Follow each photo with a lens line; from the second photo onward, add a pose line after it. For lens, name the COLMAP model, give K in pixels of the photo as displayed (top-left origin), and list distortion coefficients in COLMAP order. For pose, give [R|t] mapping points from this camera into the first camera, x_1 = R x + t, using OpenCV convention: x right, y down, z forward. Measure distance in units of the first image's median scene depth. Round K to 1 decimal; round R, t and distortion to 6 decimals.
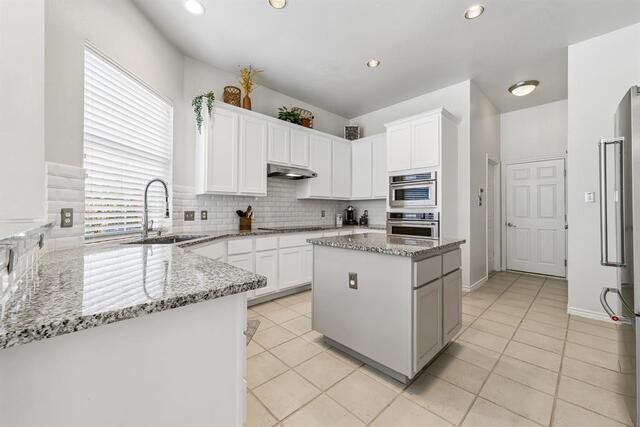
lens RADIAL K [[248.8, 0, 314.9], [0, 248.8, 211.0], [0, 0, 1]] dist [-0.003566, 0.004303]
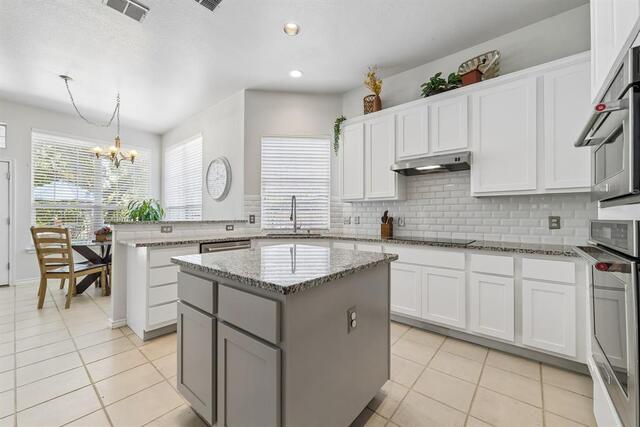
lens RADIAL K [[248.8, 0, 317.1], [0, 248.8, 214.6], [0, 0, 1]] dist [-0.003566, 0.004303]
pose [[0.143324, -0.006063, -0.989657, 0.785660], [-0.004205, 0.999968, -0.006736, 0.000141], [0.989667, 0.005127, 0.143294, 0.770998]]
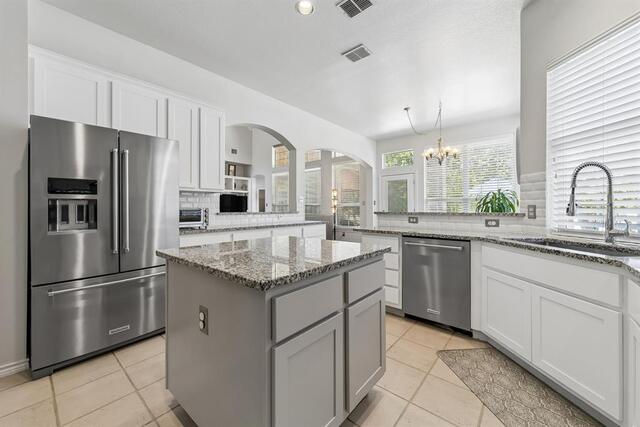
lens RADIAL K [[248.8, 0, 321.6], [0, 248.8, 210.1], [0, 0, 1]] dist [-0.003566, 0.004303]
pose [[-0.991581, 0.003713, -0.129434, 0.206067], [0.002761, 0.999968, 0.007537, 0.002958], [0.129458, 0.007116, -0.991559, 1.361122]]
